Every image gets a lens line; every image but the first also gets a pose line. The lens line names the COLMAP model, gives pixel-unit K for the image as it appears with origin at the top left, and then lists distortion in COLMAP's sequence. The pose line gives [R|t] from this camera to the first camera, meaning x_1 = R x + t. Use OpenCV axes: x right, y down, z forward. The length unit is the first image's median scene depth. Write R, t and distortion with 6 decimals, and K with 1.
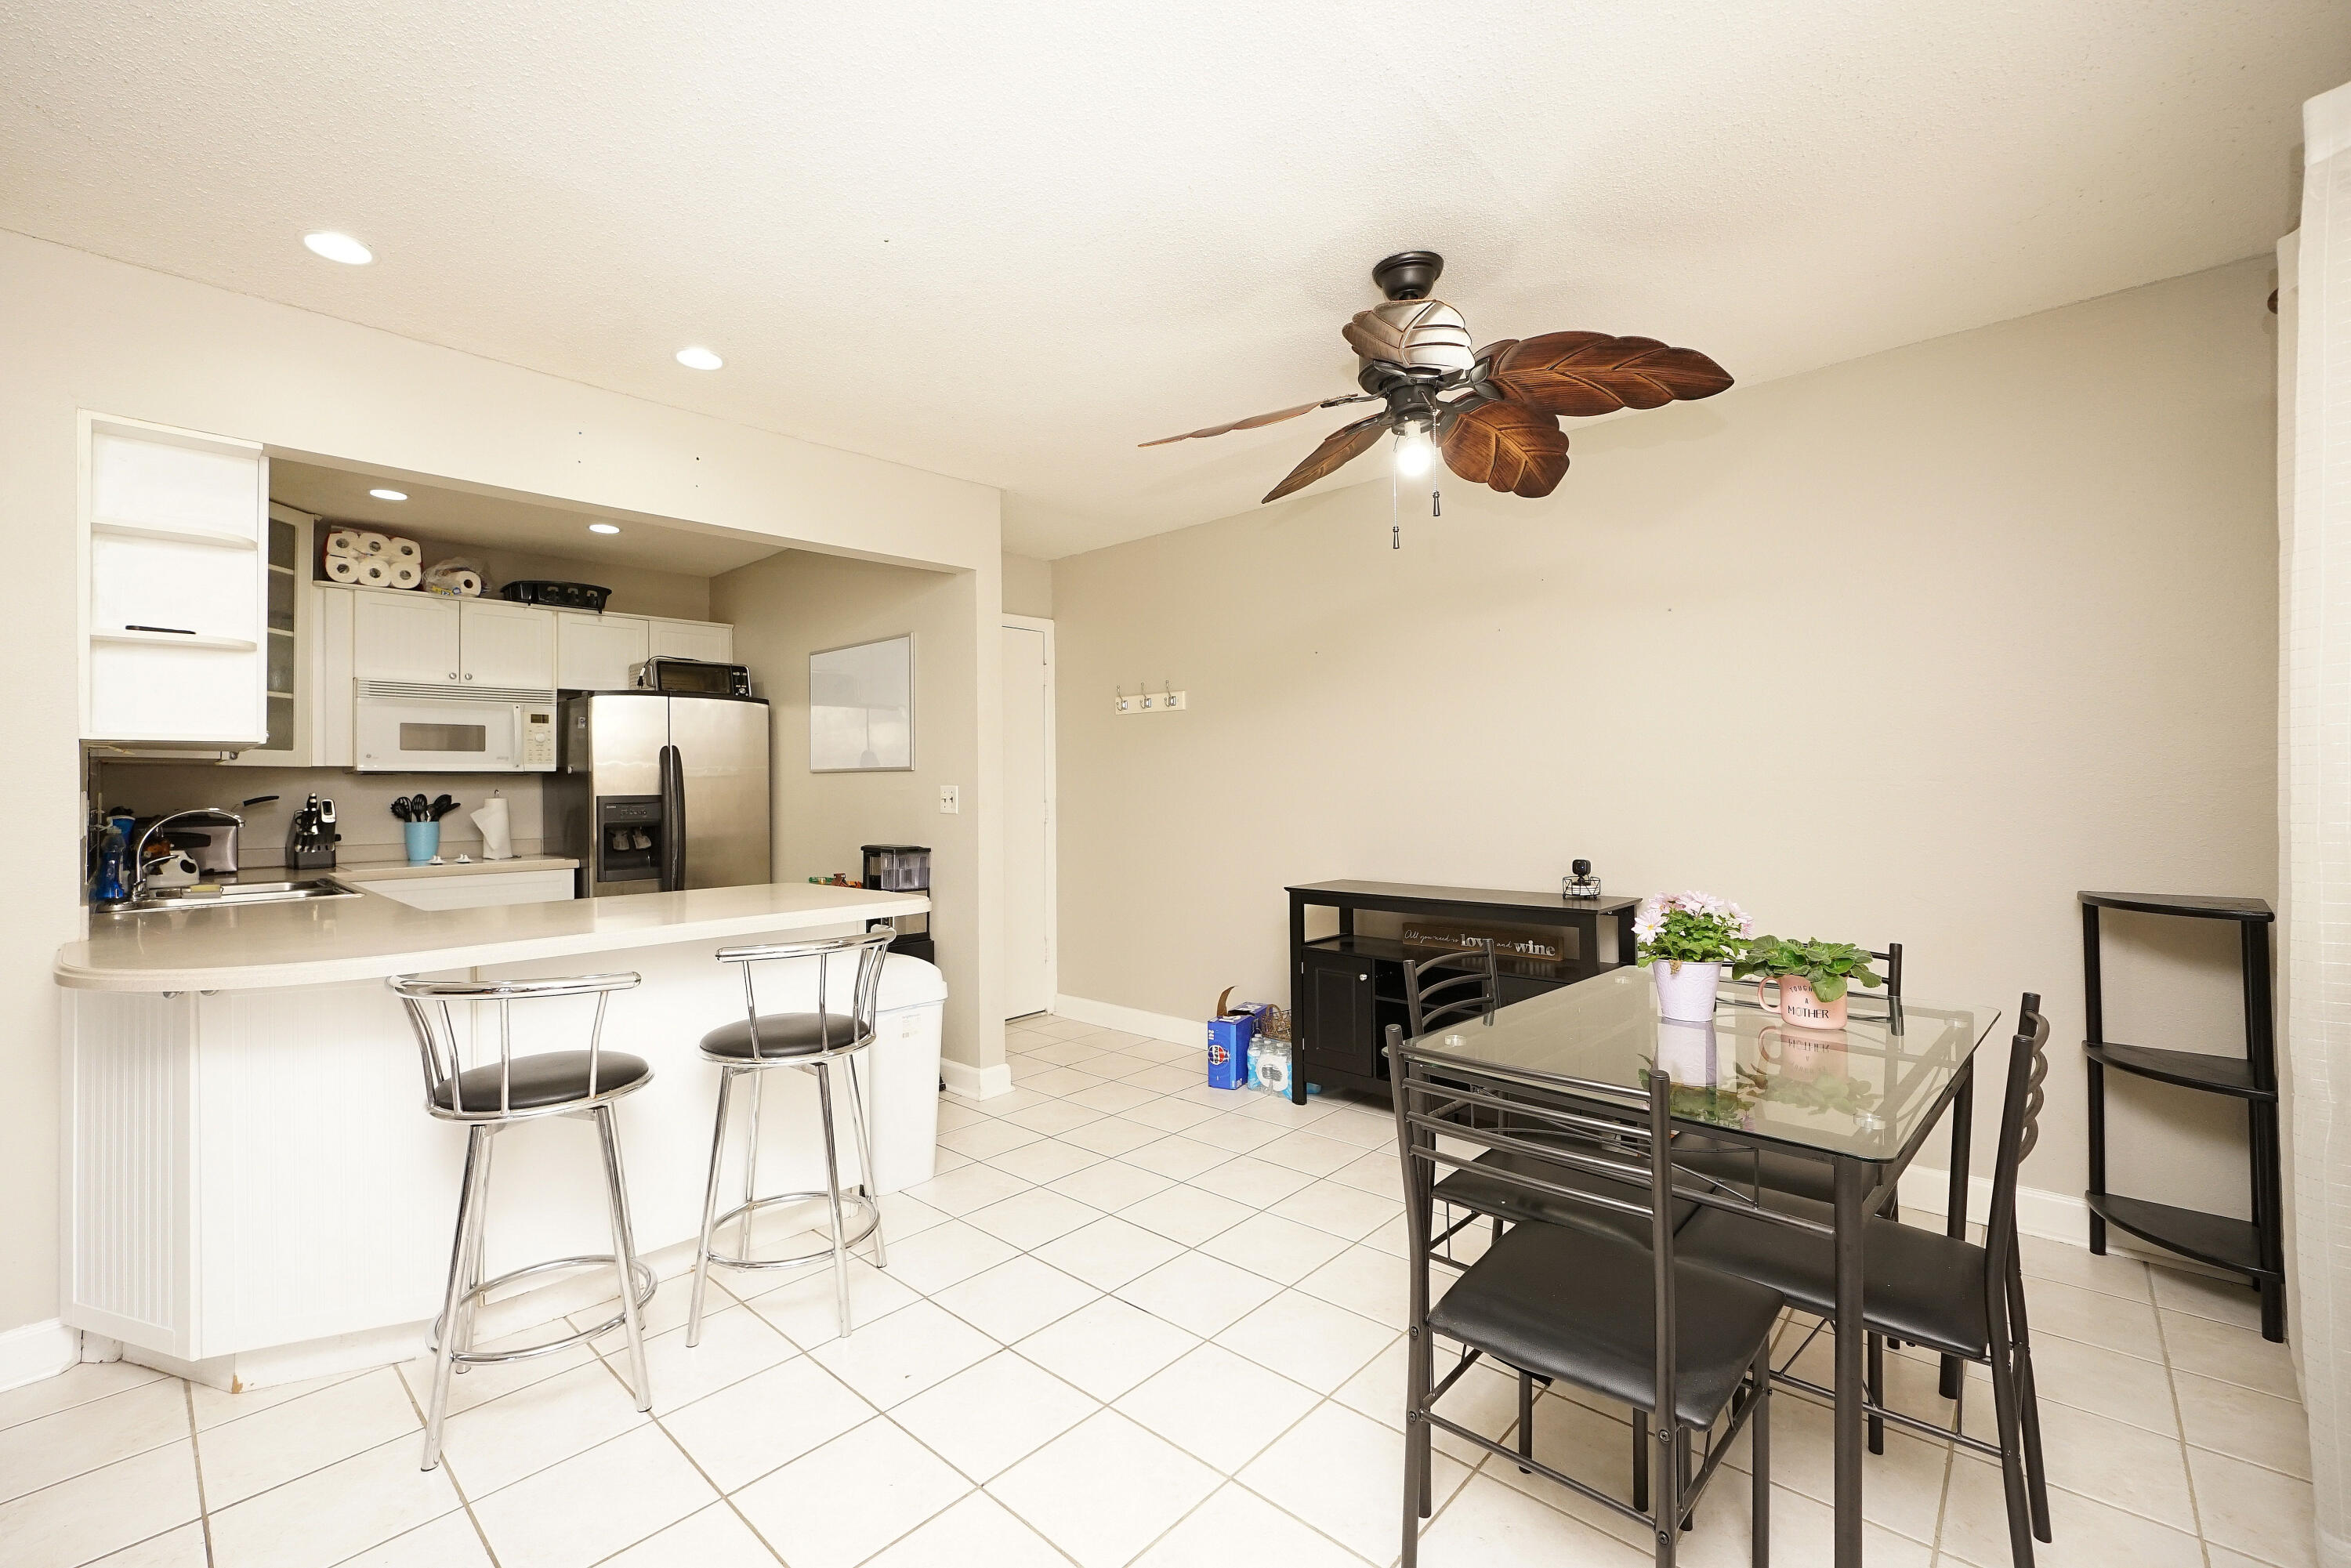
lens RADIAL K [[978.1, 0, 1163.0], [0, 978.1, 779.6], [0, 0, 1]] dist [-0.017154, 0.003595]
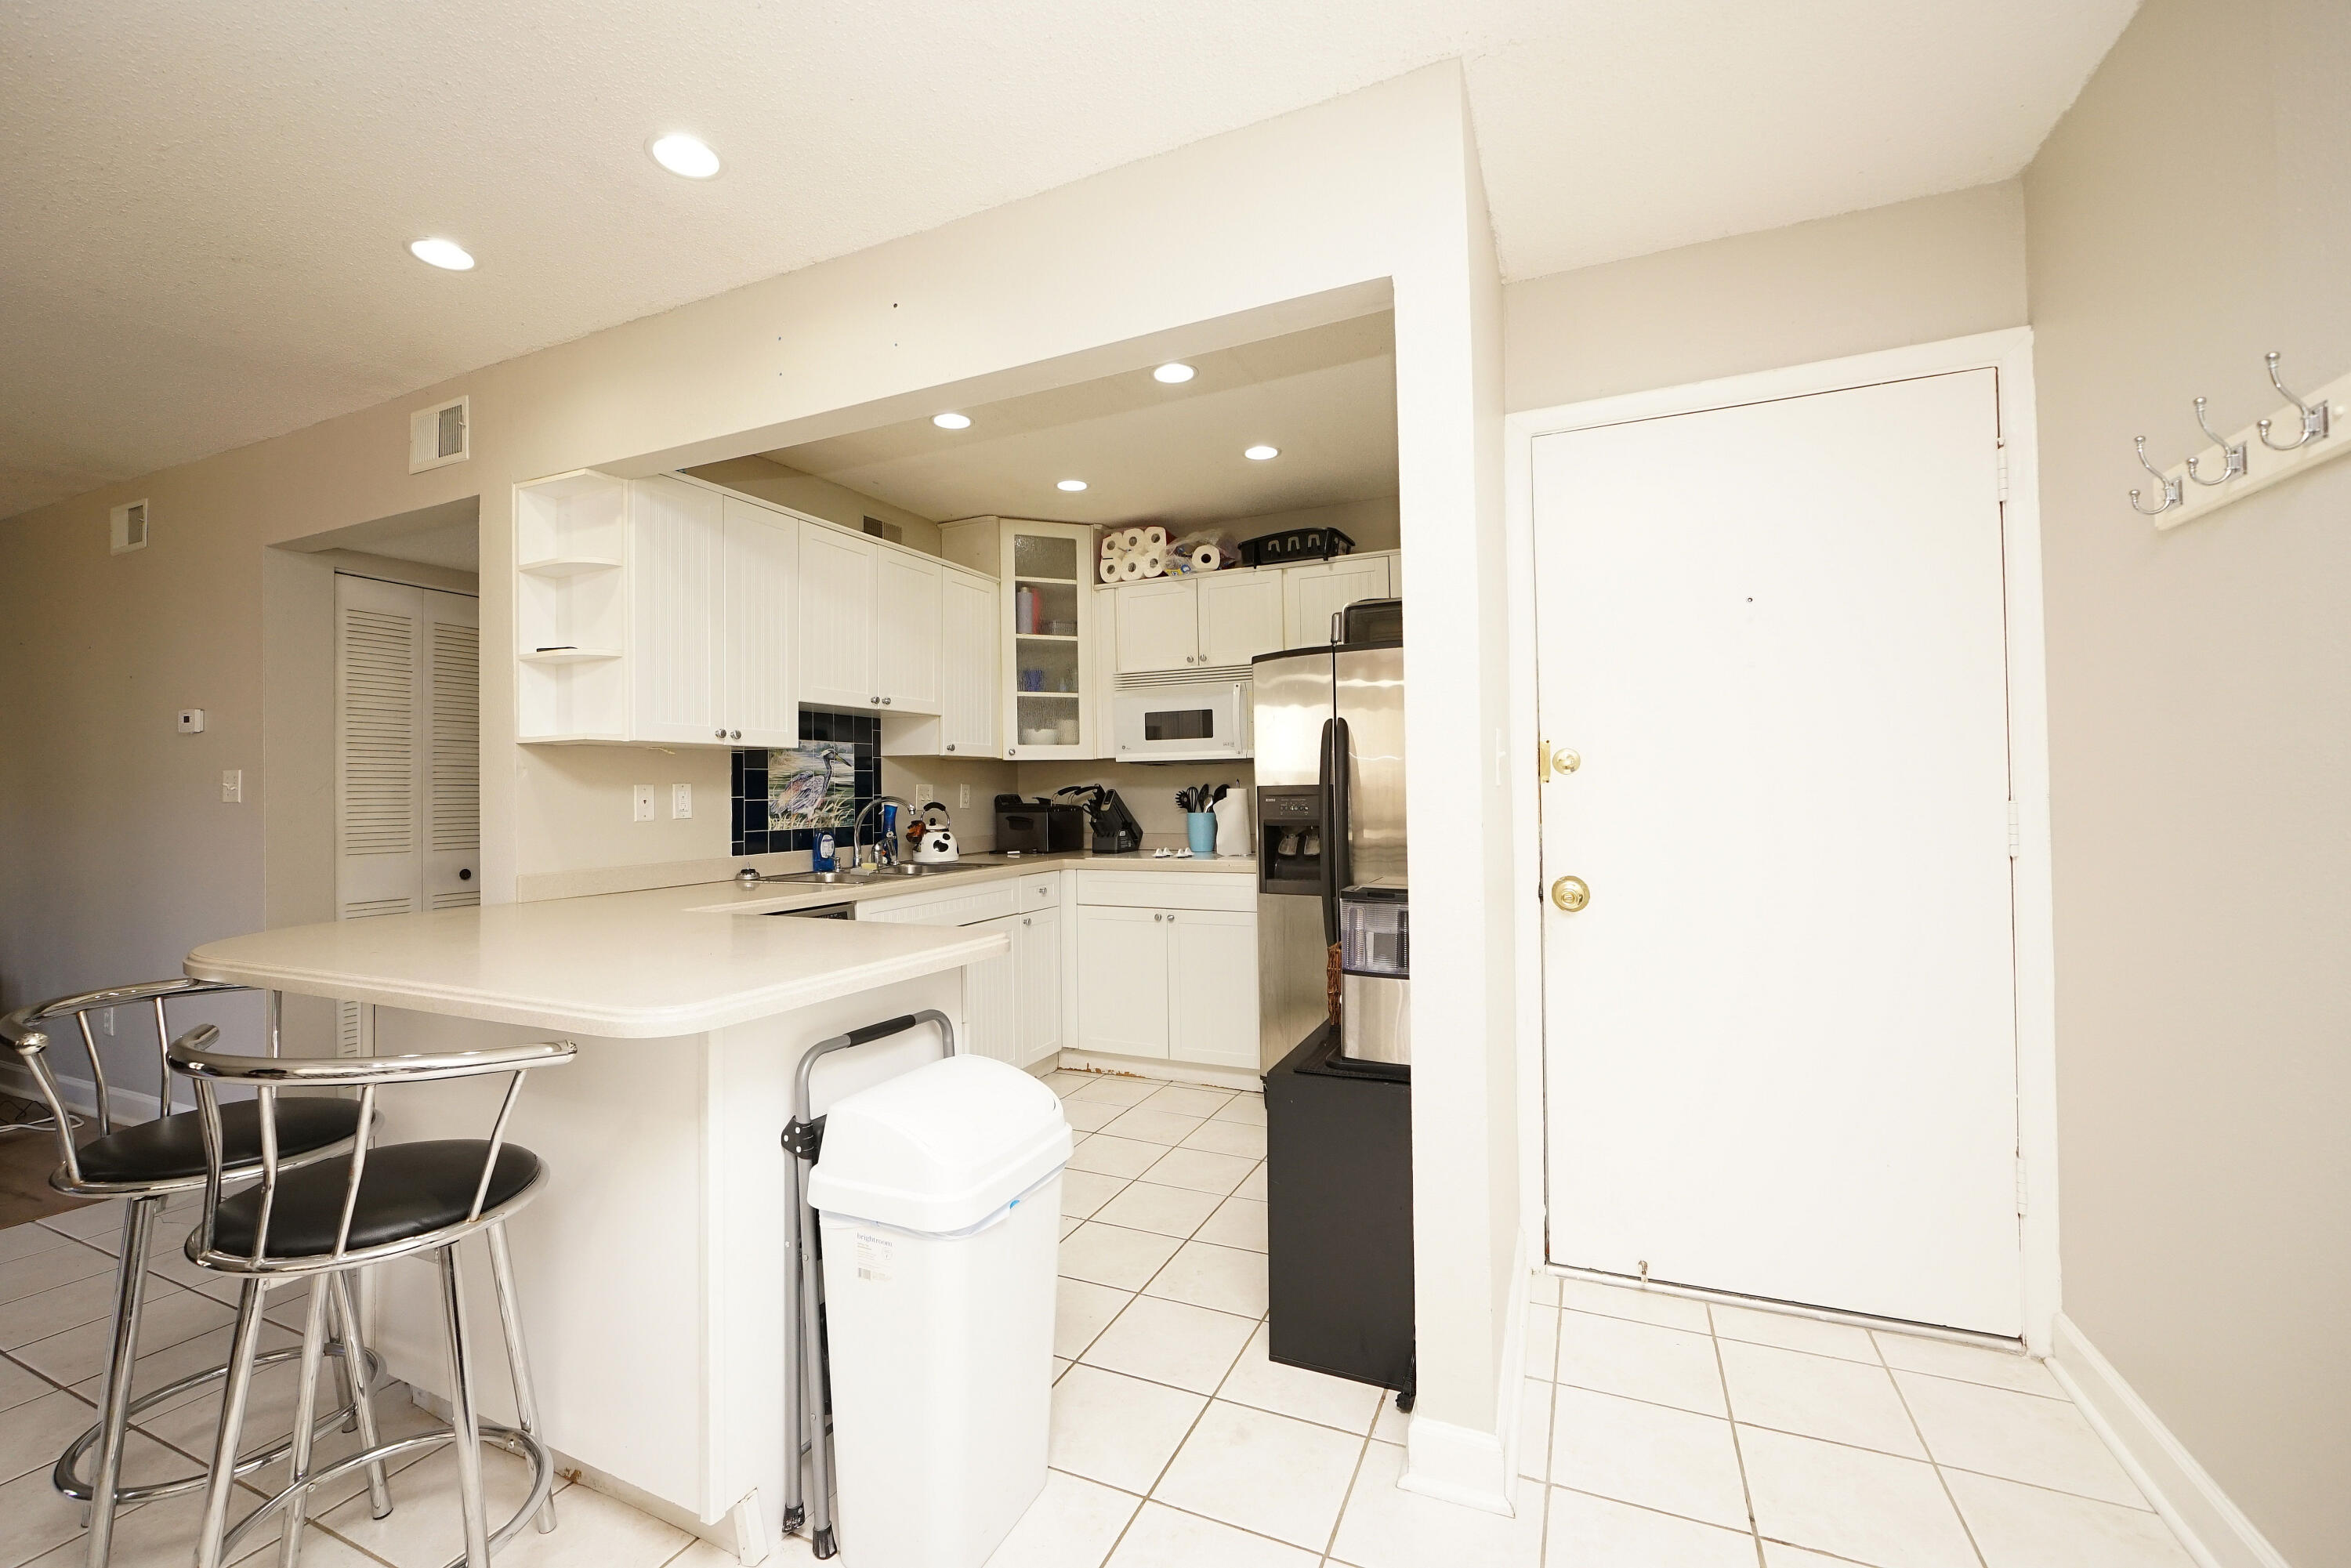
lens RADIAL K [[978.1, 0, 1162.7], [0, 978.1, 783.0], [0, 0, 1]] dist [-0.017154, 0.003595]
pose [[0.315684, -0.002030, -0.948862, 0.171572], [0.016030, 0.999866, 0.003194, 0.010678], [0.948729, -0.016219, 0.315674, 0.706369]]
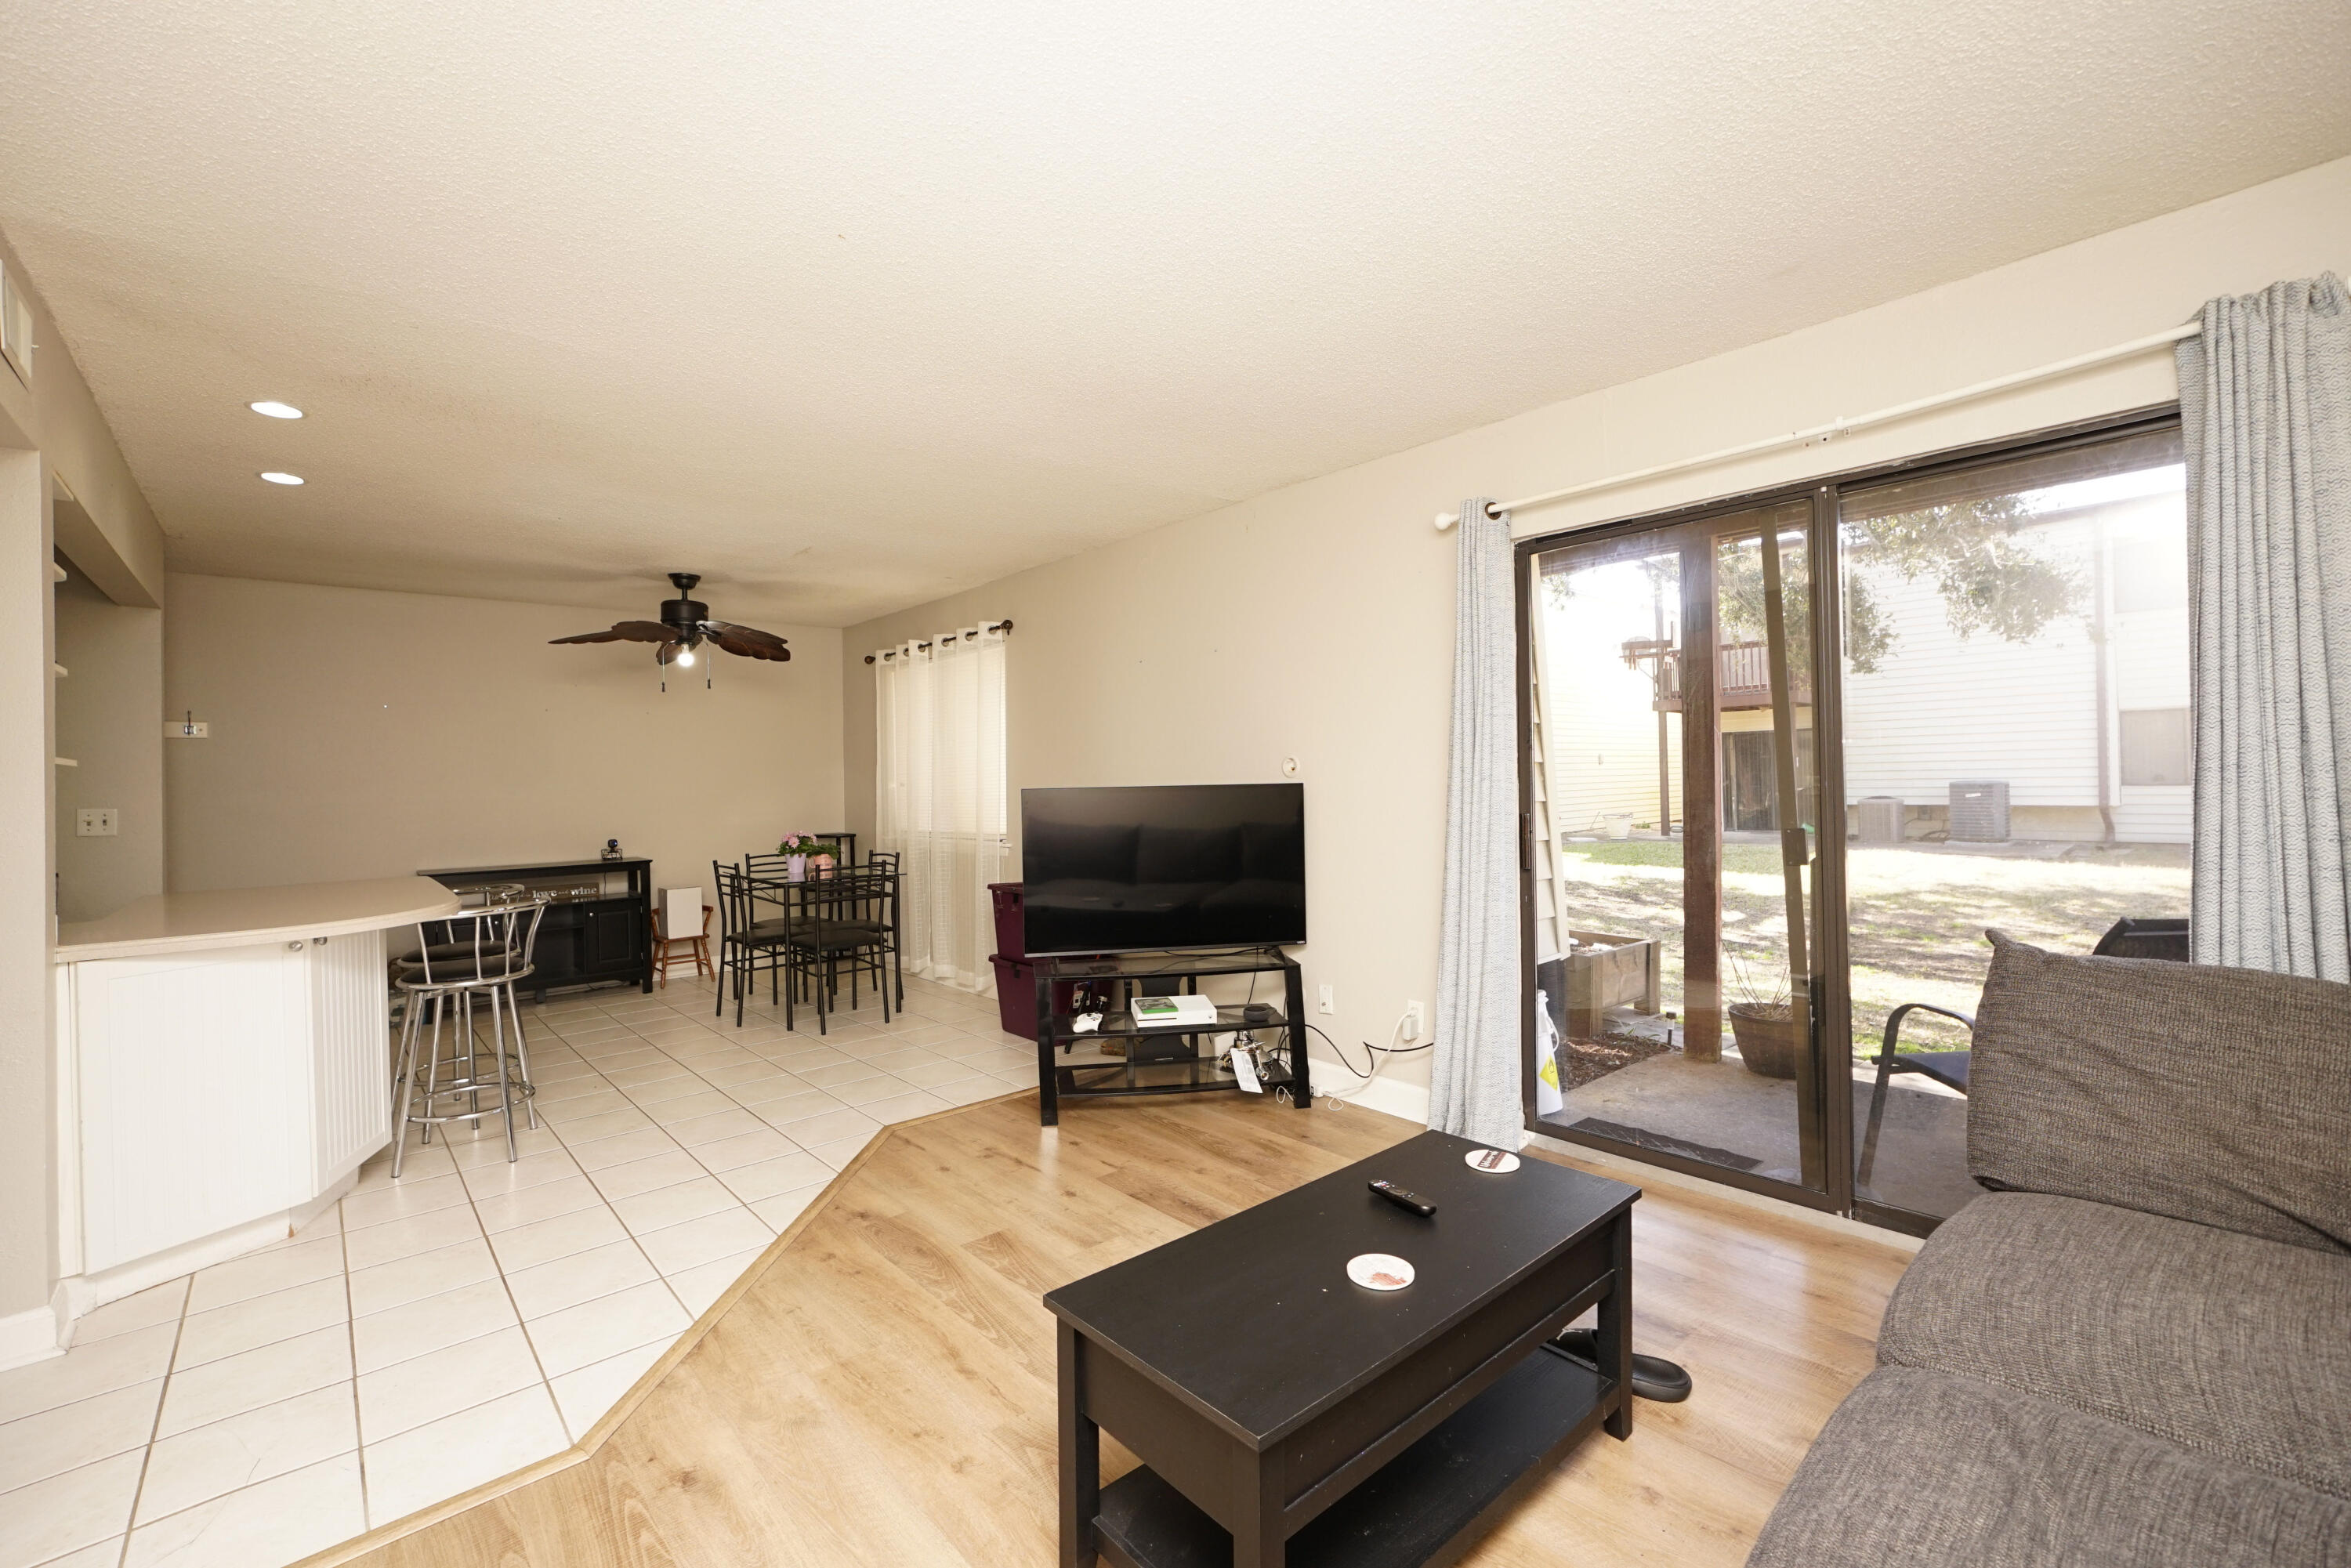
lens RADIAL K [[978.1, 0, 1120.3], [0, 978.1, 772.5], [0, 0, 1]] dist [-0.017154, 0.003595]
pose [[0.130464, 0.021580, 0.991218, -1.033452], [0.014281, 0.999618, -0.023642, 0.007101], [-0.991350, 0.017240, 0.130106, -0.183664]]
